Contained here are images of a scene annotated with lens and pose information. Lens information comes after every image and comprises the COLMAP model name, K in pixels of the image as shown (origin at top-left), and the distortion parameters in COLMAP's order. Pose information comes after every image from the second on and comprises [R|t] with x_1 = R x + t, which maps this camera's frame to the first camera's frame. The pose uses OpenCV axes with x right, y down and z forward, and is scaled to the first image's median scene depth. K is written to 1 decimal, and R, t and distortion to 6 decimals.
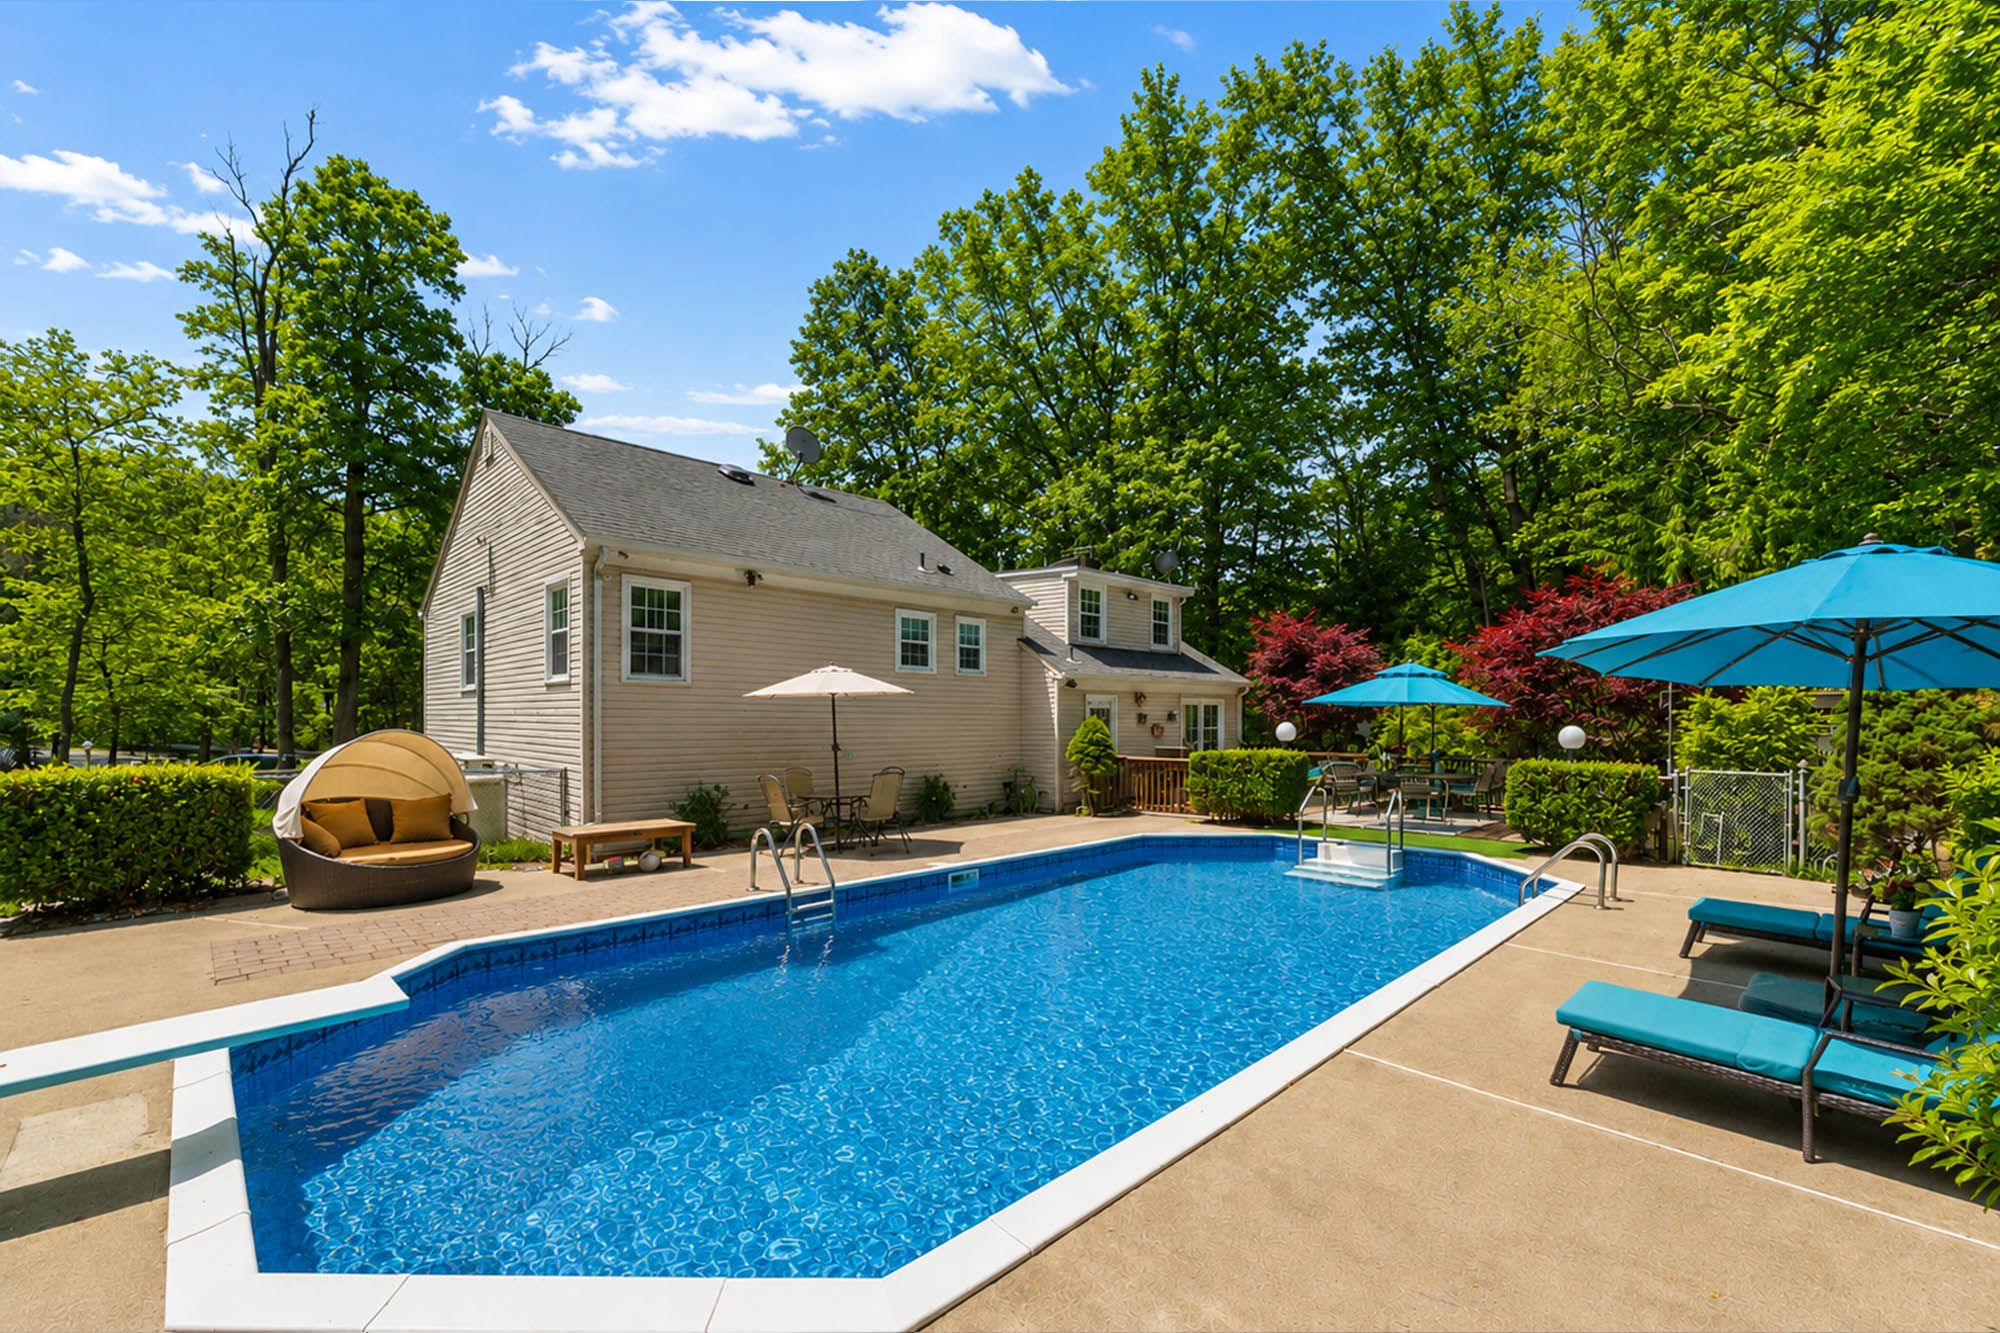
lens RADIAL K [[812.4, 0, 1016.2], [0, 812.4, 749.4], [0, 0, 1]] dist [-0.022542, -0.000206]
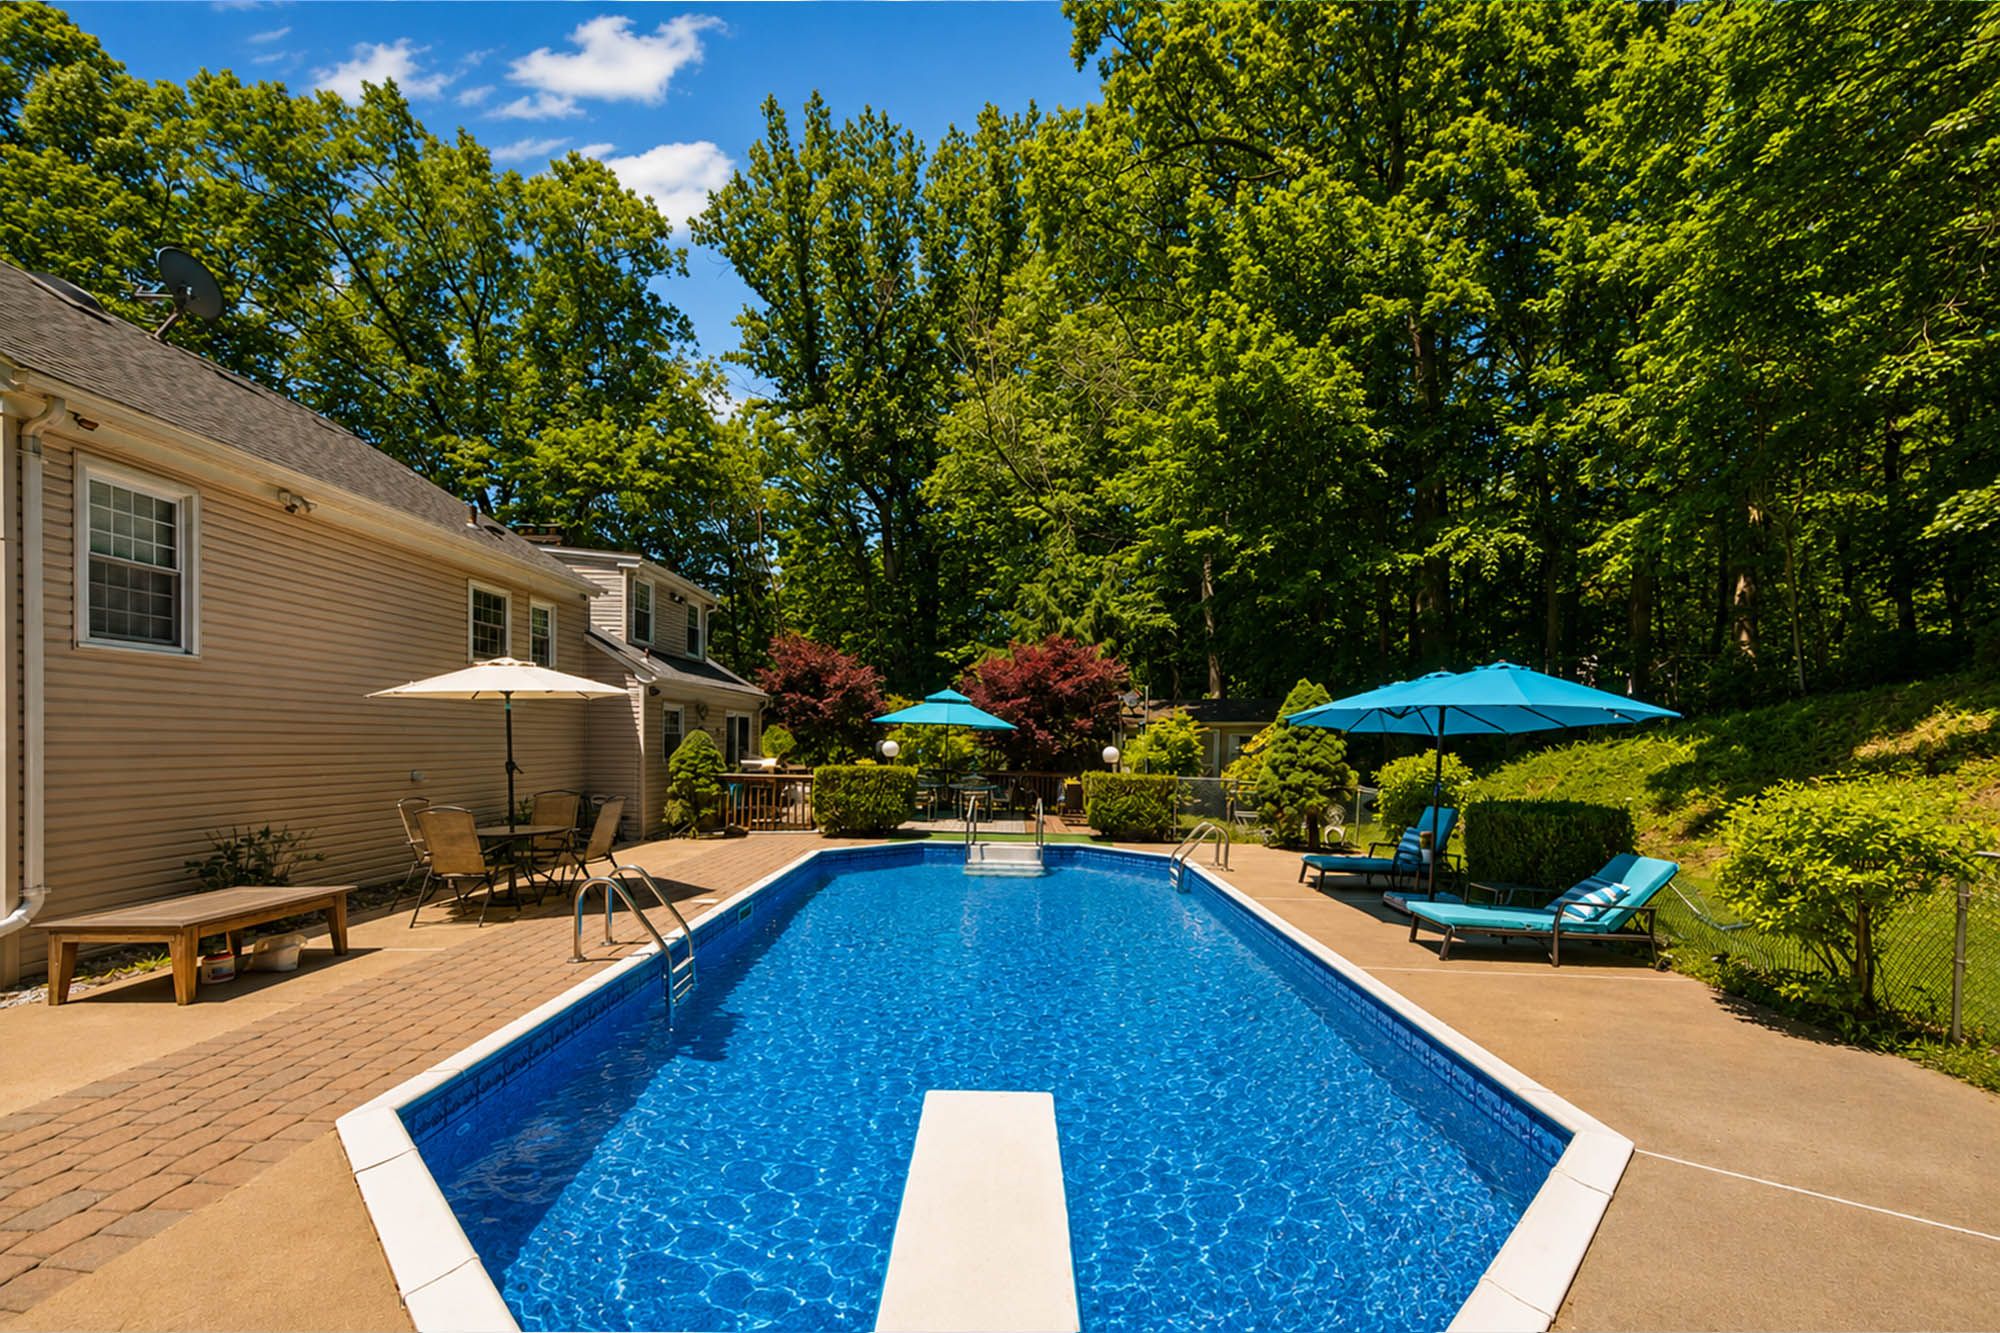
lens RADIAL K [[812.4, 0, 1016.2], [0, 812.4, 749.4], [0, 0, 1]] dist [-0.022542, -0.000206]
pose [[0.692785, 0.008944, 0.721088, -0.383298], [-0.000207, 0.999926, -0.012204, -0.006514], [-0.721144, 0.008305, 0.692736, 0.140662]]
